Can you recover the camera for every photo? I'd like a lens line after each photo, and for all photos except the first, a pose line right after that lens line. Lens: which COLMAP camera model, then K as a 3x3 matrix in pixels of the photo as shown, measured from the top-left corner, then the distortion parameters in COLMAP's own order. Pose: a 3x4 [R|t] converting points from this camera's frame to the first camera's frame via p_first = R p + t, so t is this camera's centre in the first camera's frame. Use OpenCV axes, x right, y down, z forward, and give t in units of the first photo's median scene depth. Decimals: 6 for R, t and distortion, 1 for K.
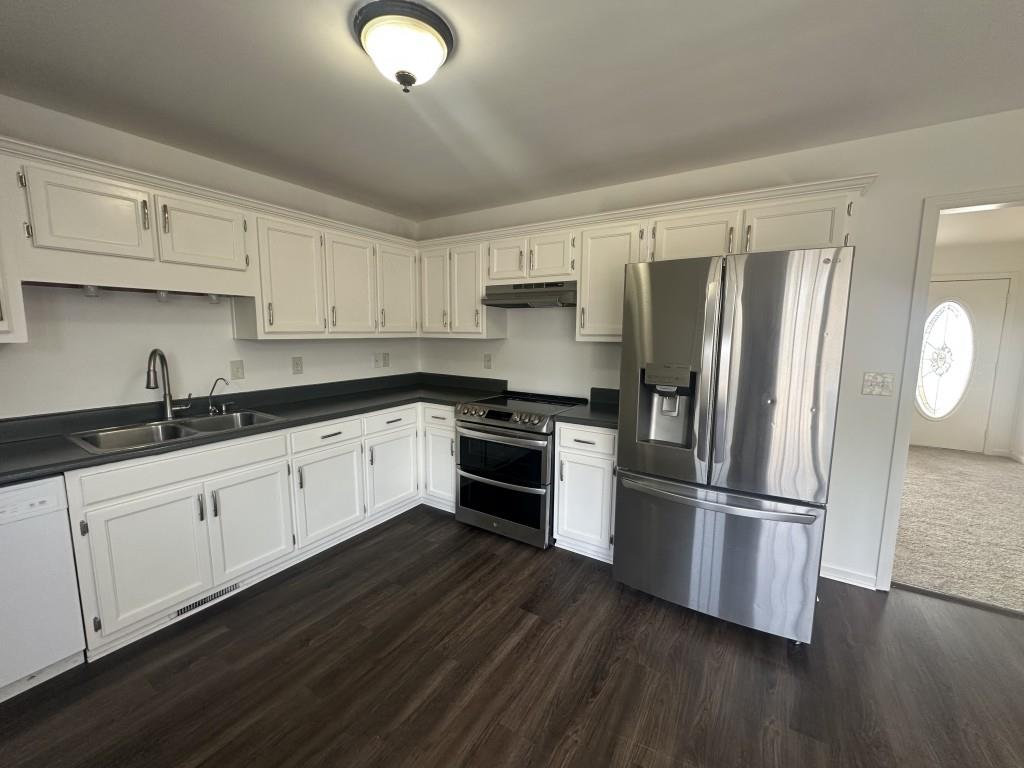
lens RADIAL K [[410.7, 0, 511.7], [0, 410.7, 382.8], [0, 0, 1]] dist [-0.001300, -0.000265]
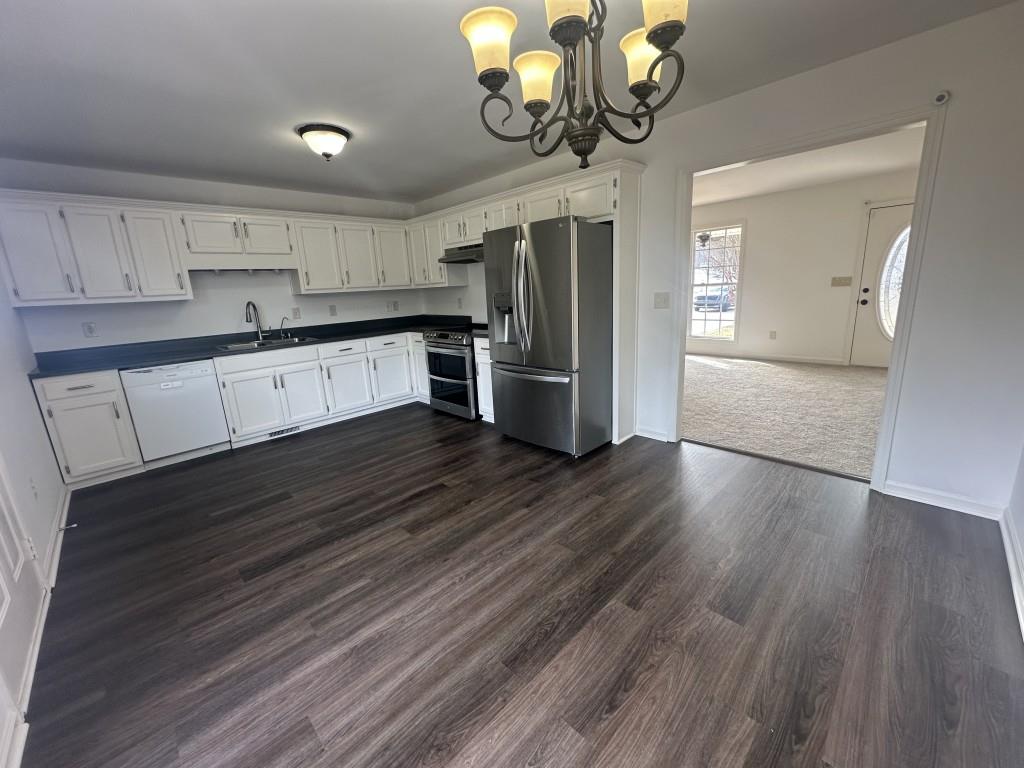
lens RADIAL K [[410.7, 0, 508.1], [0, 410.7, 381.9], [0, 0, 1]] dist [-0.001300, -0.000265]
pose [[0.973022, -0.005728, -0.230642, 0.563320], [0.030269, 0.994220, 0.103005, 0.100059], [0.228719, -0.107208, 0.967571, -0.460934]]
